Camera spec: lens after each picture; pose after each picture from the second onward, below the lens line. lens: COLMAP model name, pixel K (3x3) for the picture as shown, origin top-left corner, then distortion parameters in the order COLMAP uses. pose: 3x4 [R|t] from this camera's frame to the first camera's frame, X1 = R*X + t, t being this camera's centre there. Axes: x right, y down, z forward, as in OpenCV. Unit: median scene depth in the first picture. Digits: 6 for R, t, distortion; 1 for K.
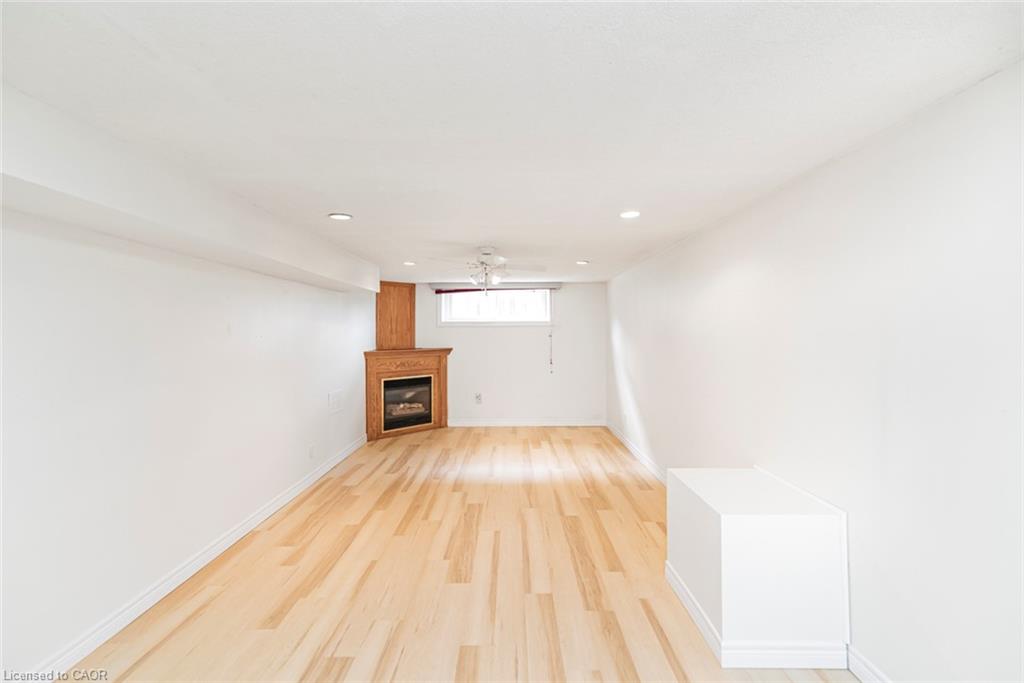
lens RADIAL K [[469.5, 0, 511.9], [0, 469.5, 333.1], [0, 0, 1]] dist [0.008248, 0.000686]
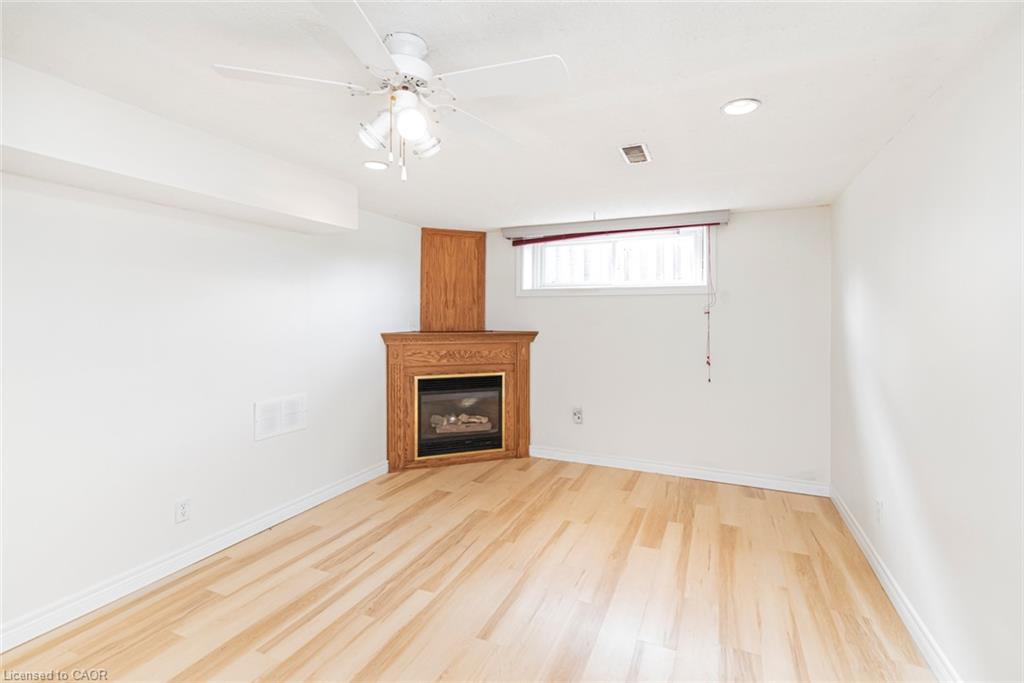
lens RADIAL K [[469.5, 0, 509.8], [0, 469.5, 315.0], [0, 0, 1]] dist [0.002892, 0.000318]
pose [[0.910560, 0.007842, -0.413302, 0.100621], [-0.010297, 0.999940, -0.003712, 0.012977], [0.413249, 0.007636, 0.910586, 0.429380]]
